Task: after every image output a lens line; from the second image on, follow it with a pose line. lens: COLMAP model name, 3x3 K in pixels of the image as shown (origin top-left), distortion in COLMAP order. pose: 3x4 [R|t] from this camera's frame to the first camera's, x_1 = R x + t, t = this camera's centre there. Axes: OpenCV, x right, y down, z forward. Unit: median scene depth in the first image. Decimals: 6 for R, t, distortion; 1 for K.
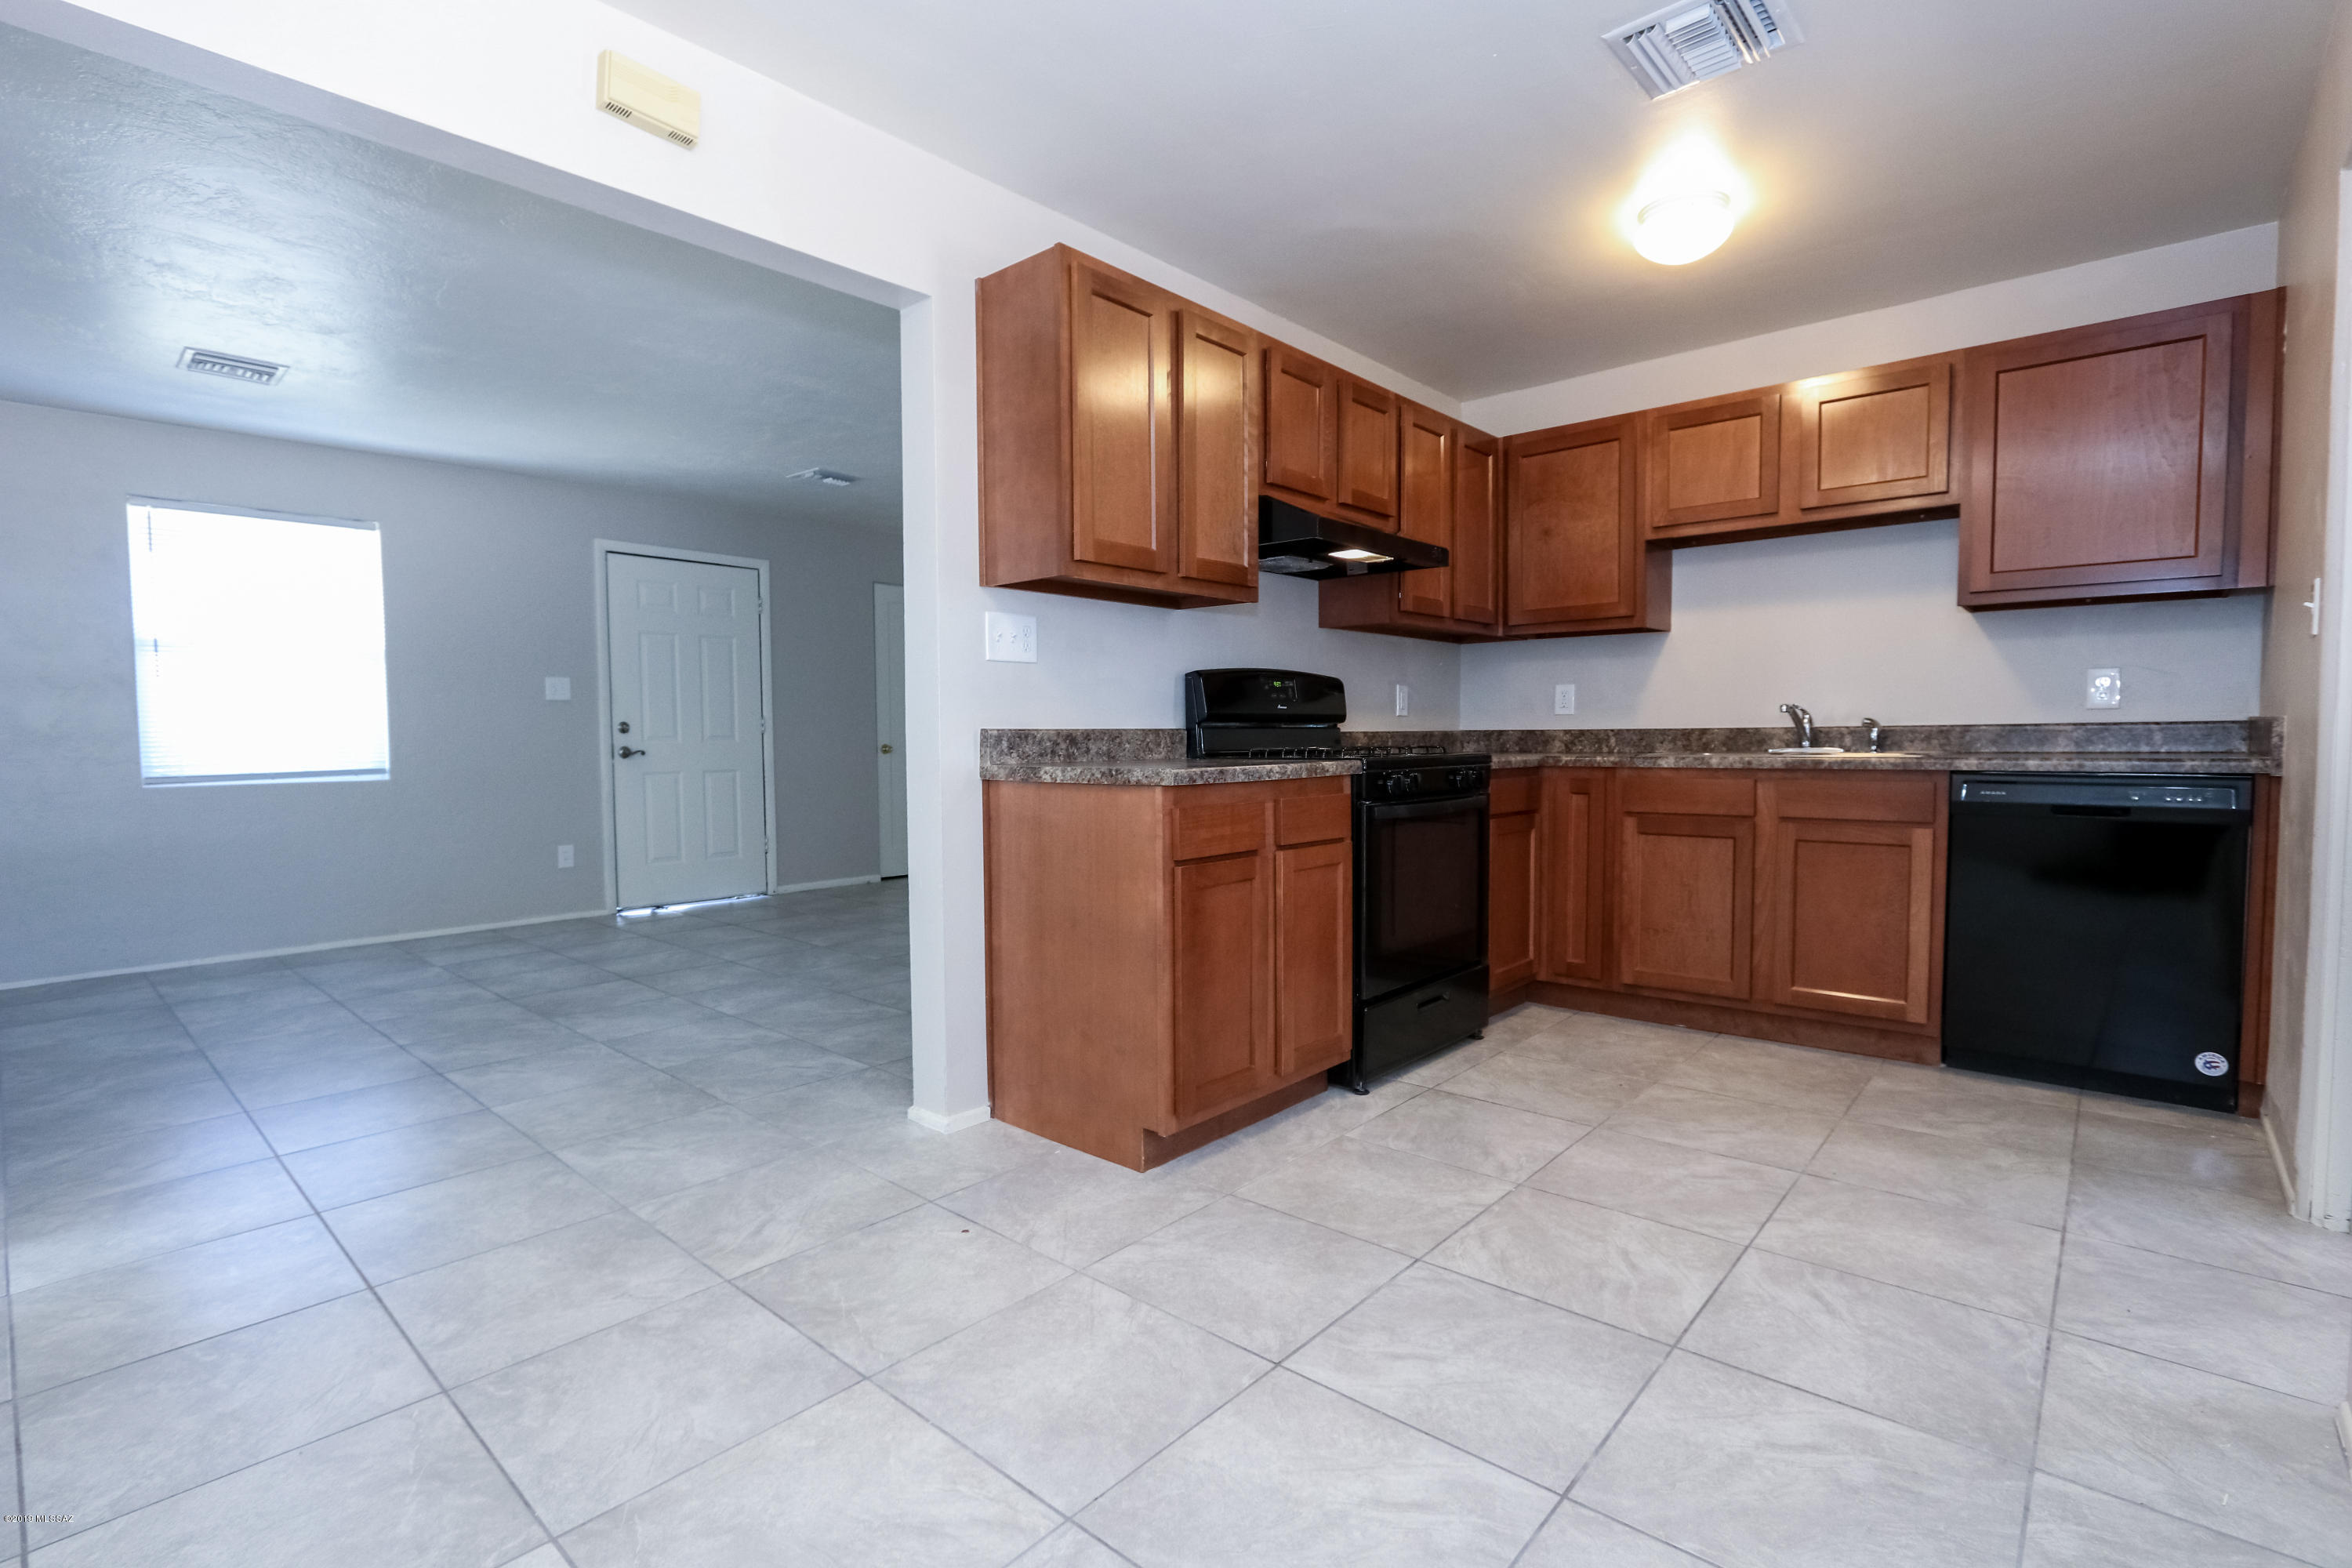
lens RADIAL K [[1084.3, 0, 1147.9], [0, 1084.3, 794.0], [0, 0, 1]] dist [-0.026680, 0.005914]
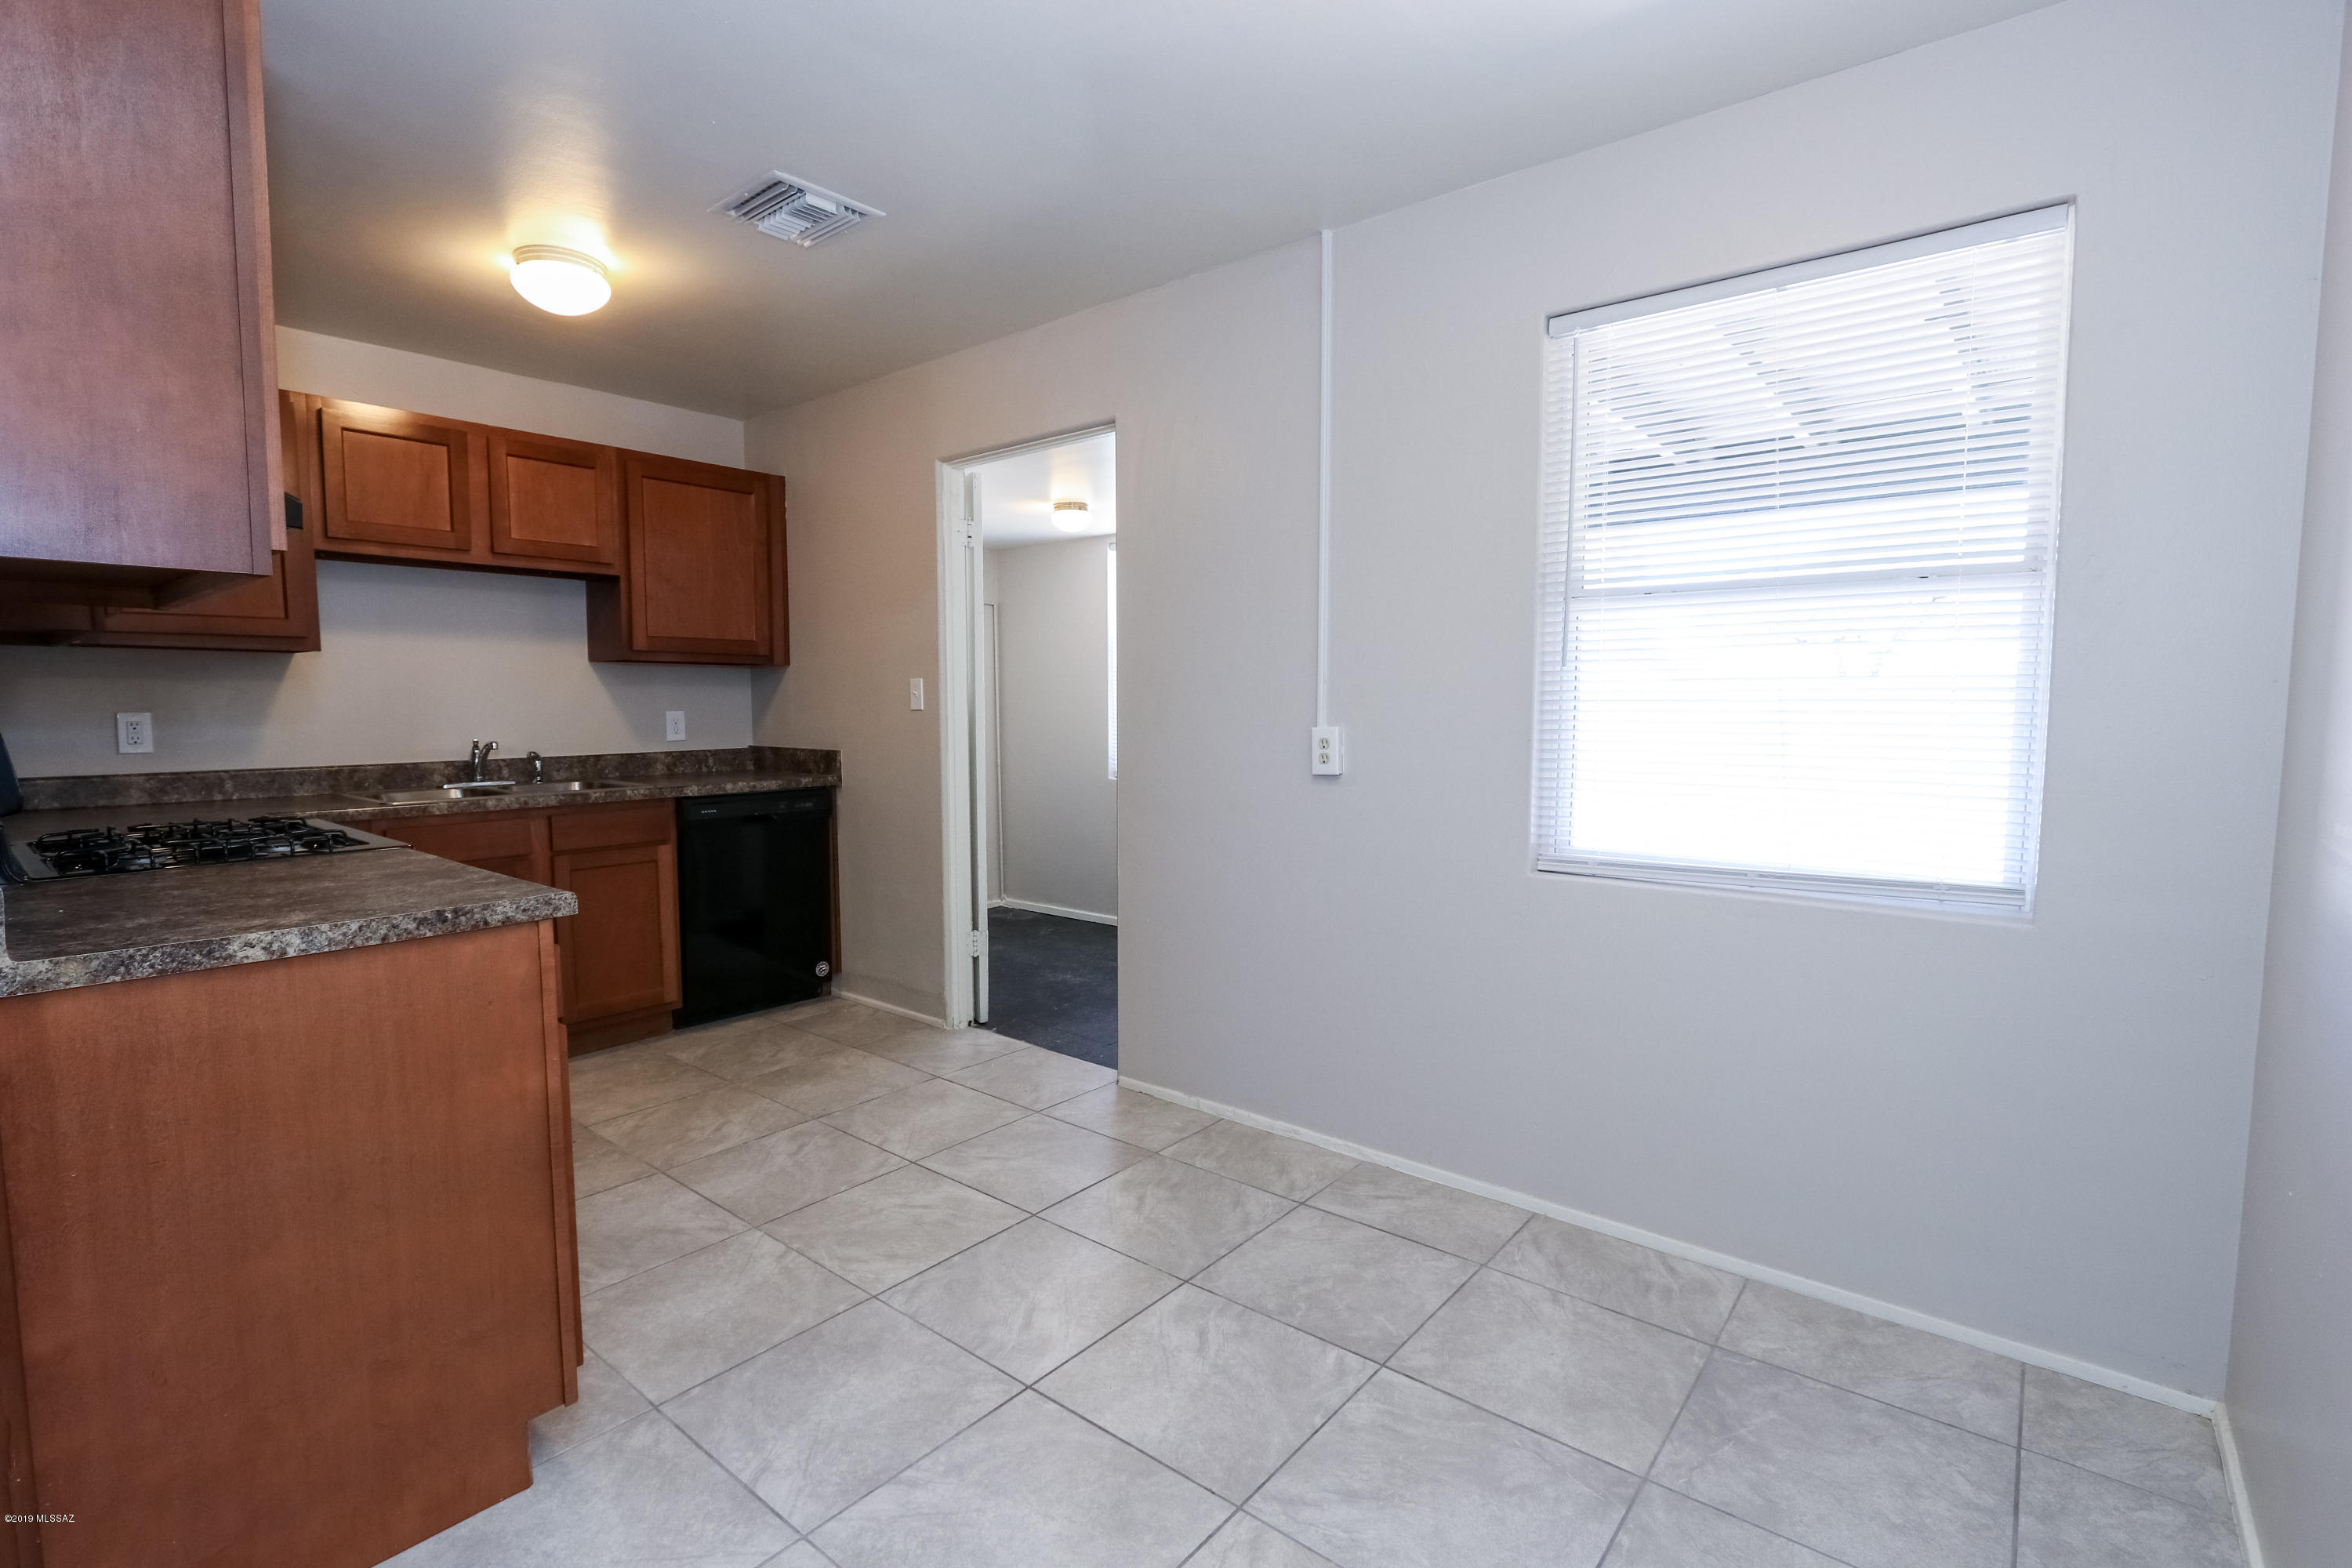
lens RADIAL K [[1084.3, 0, 1147.9], [0, 1084.3, 794.0], [0, 0, 1]] dist [-0.026680, 0.005914]
pose [[-0.050488, -0.076547, 0.995787, -0.646518], [0.055702, 0.995291, 0.079333, -0.113090], [-0.997170, 0.059473, -0.045987, 0.603607]]
